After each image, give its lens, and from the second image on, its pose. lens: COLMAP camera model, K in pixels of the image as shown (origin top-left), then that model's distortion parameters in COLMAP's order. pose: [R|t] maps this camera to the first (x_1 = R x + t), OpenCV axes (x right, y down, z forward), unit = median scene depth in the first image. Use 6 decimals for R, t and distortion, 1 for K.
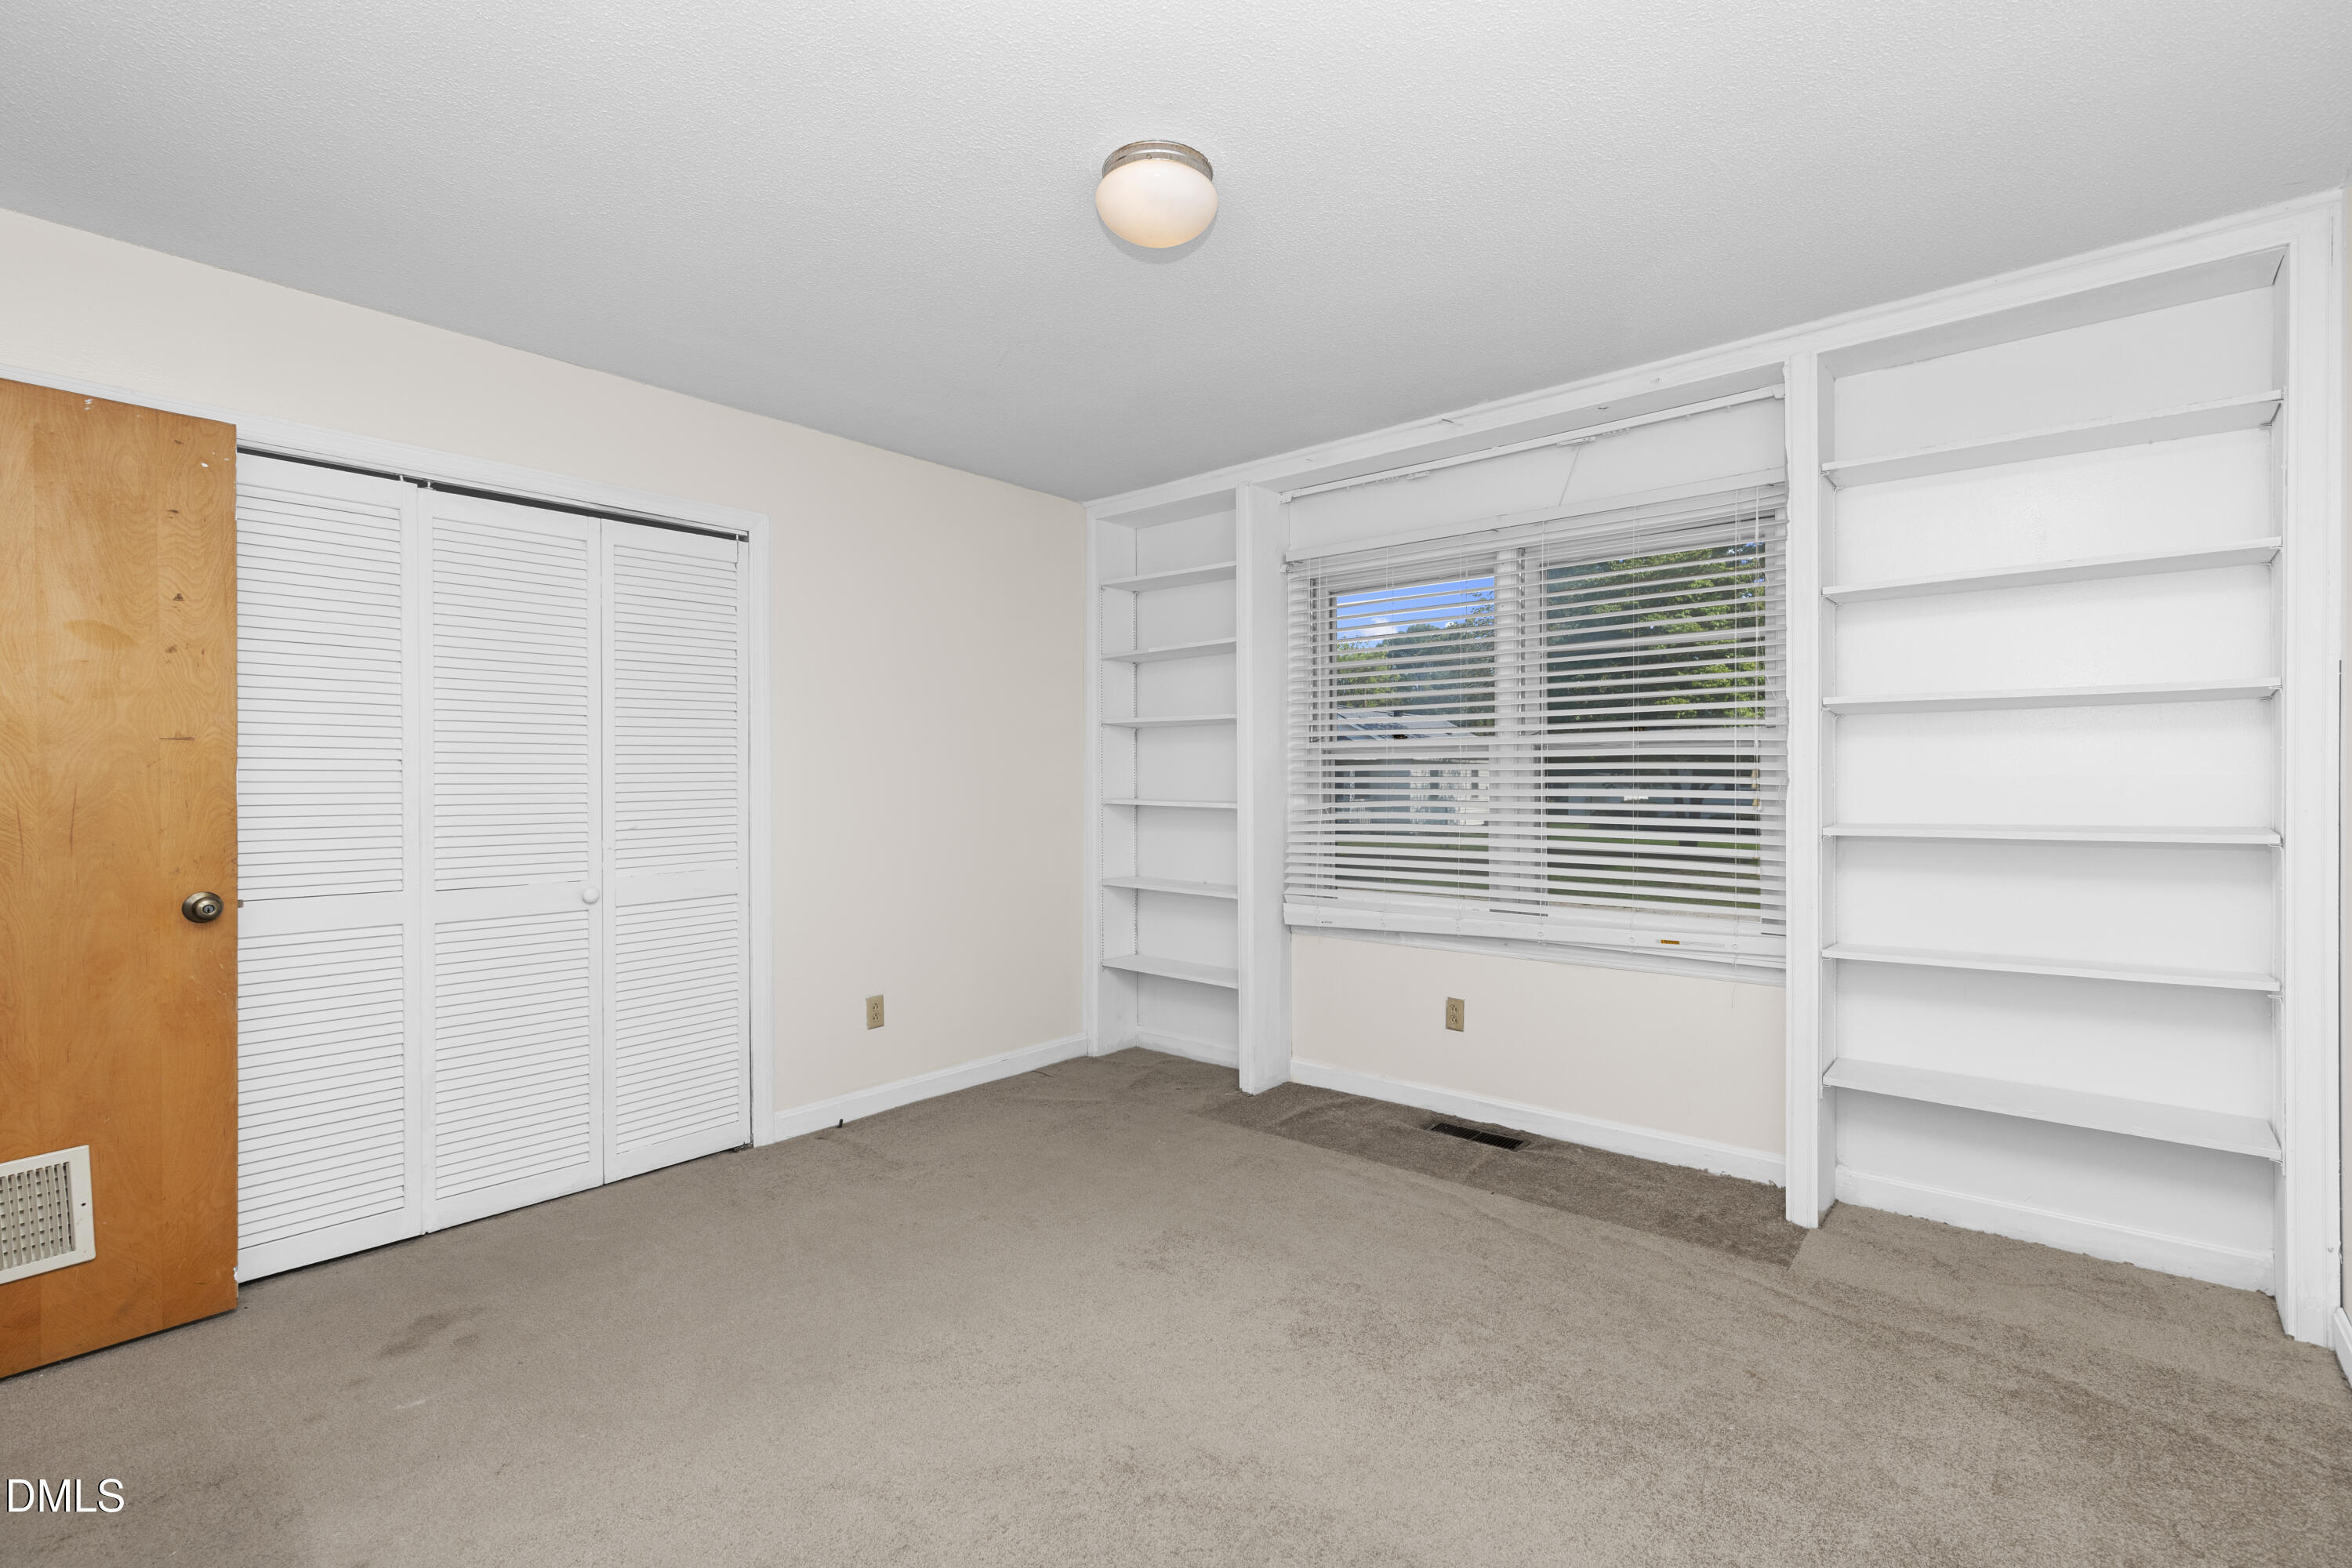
lens RADIAL K [[1072.8, 0, 1176.0], [0, 1072.8, 784.0], [0, 0, 1]] dist [0.001849, -0.000697]
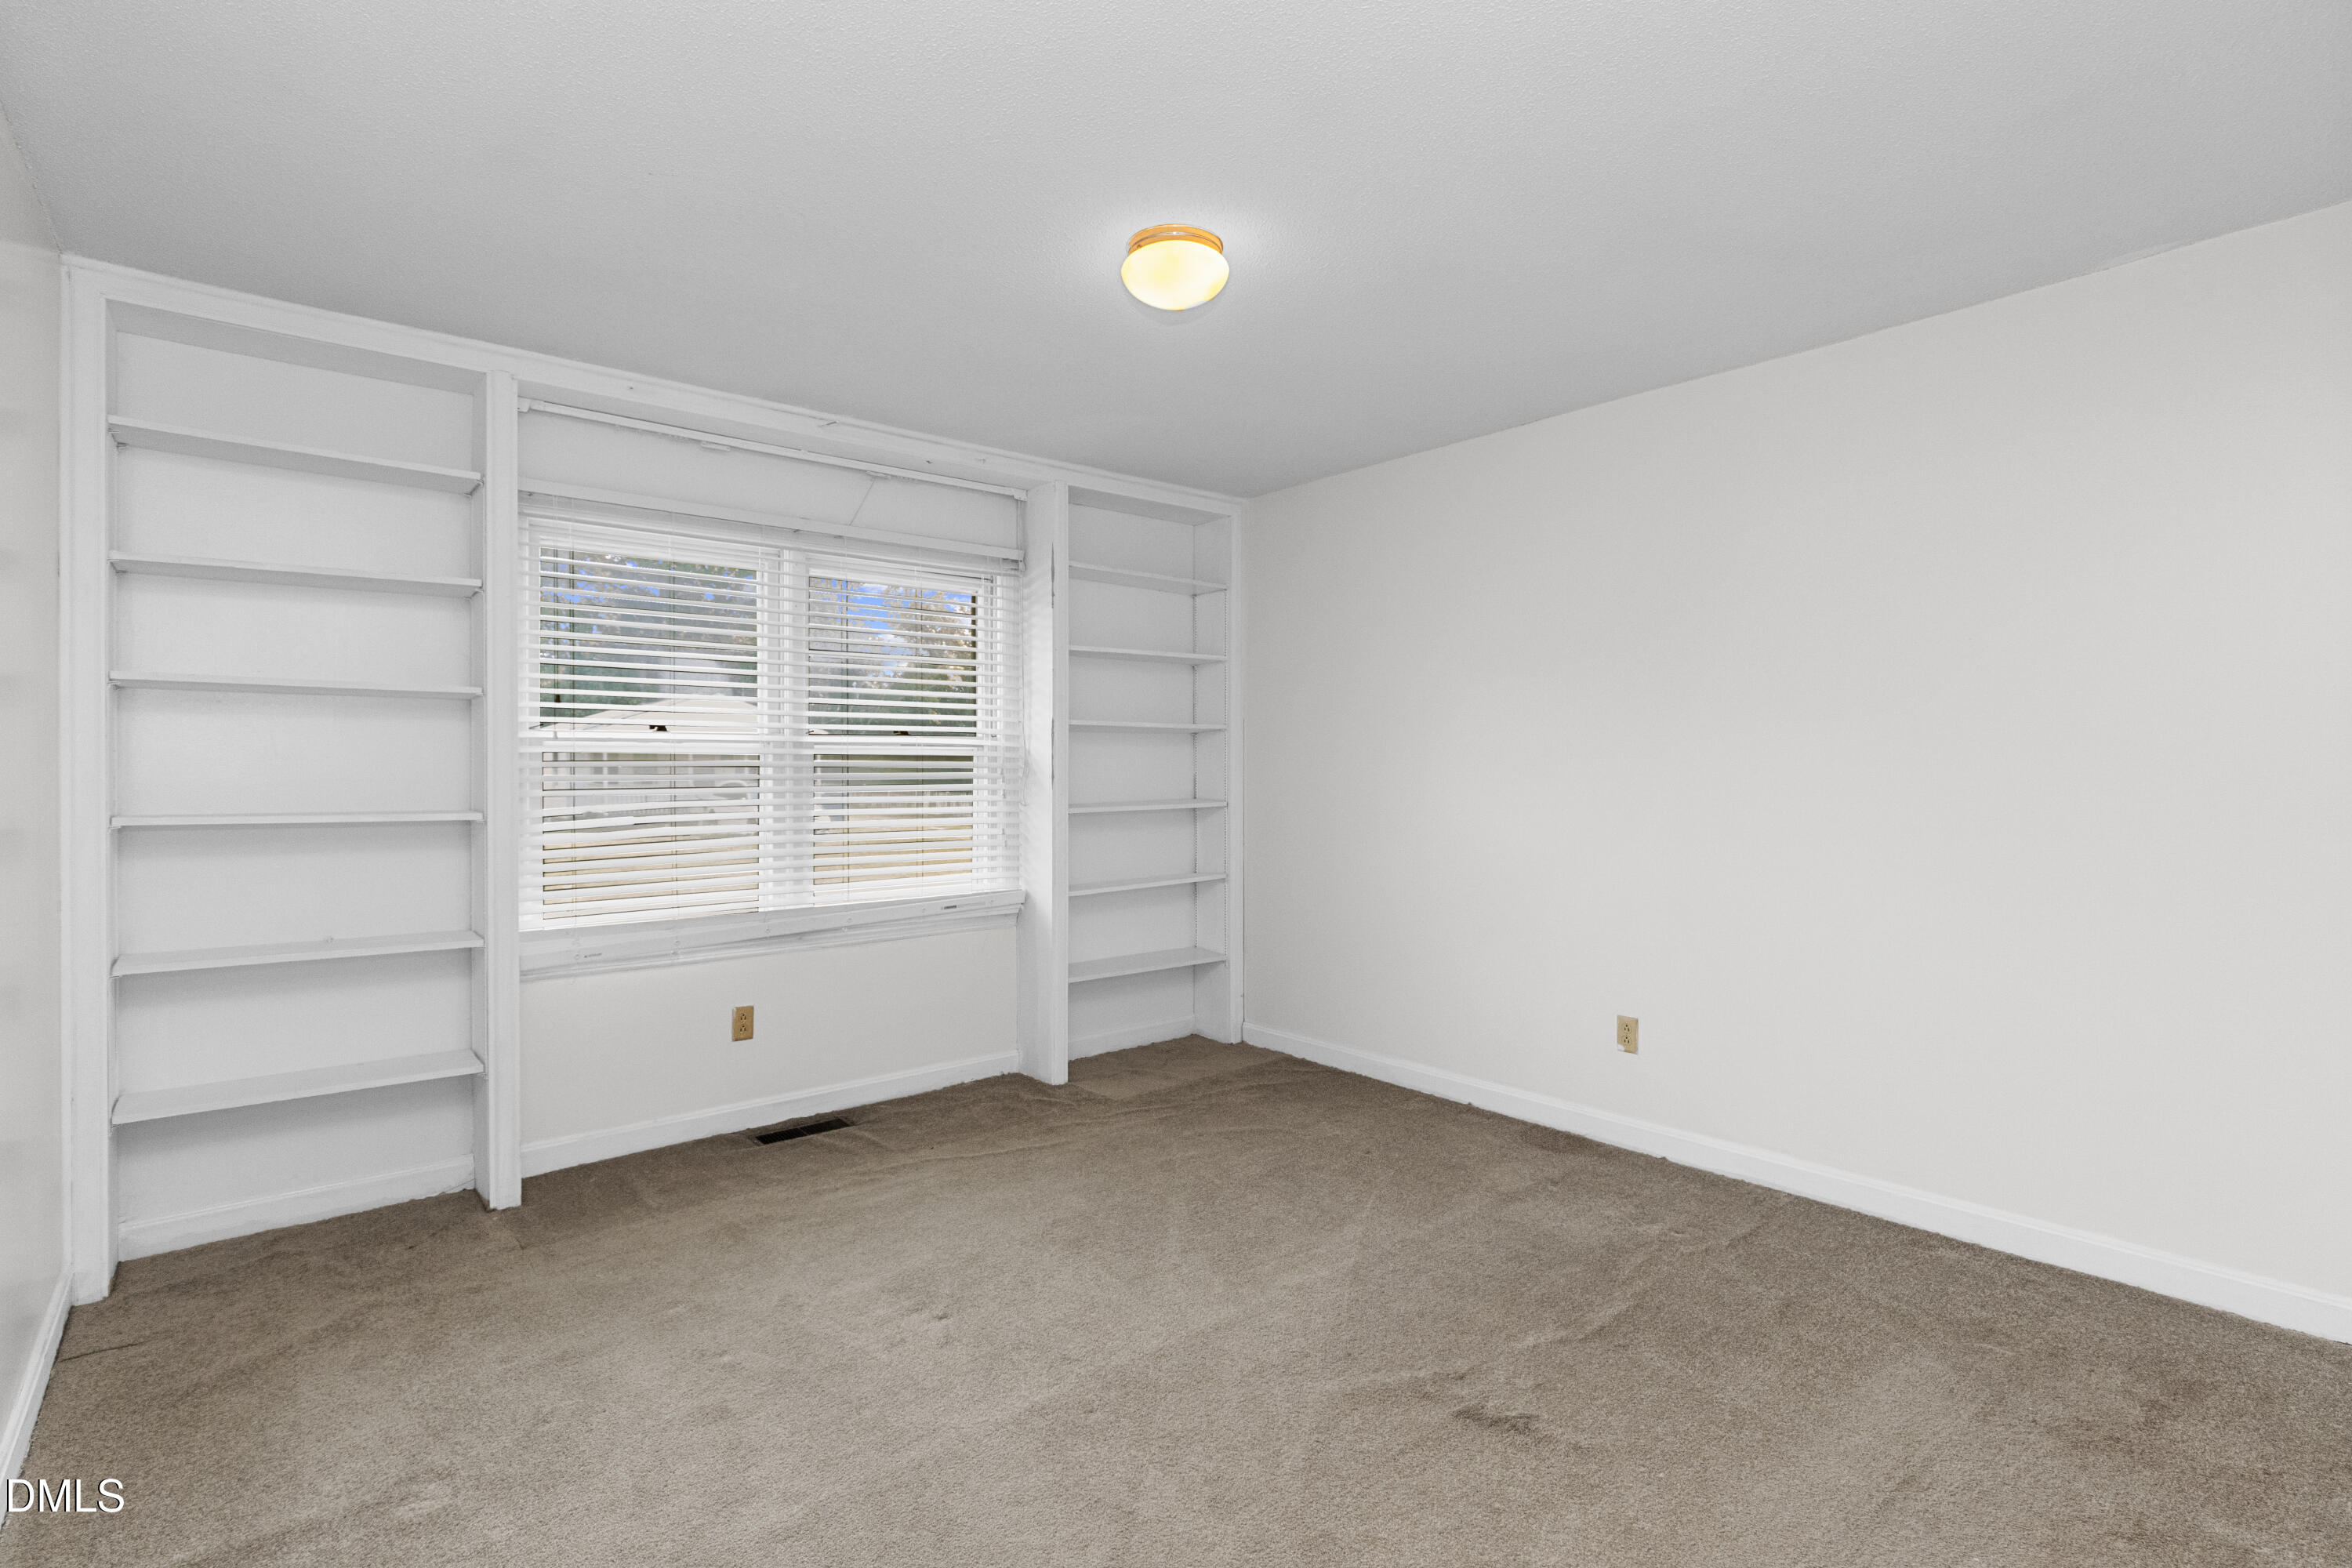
lens RADIAL K [[1039.3, 0, 1176.0], [0, 1039.3, 784.0], [0, 0, 1]] dist [-0.031329, 0.000078]
pose [[0.168642, -0.012125, 0.985603, -0.582498], [0.006759, 0.999915, 0.011144, -0.006148], [-0.985654, 0.004782, 0.168709, 0.467396]]
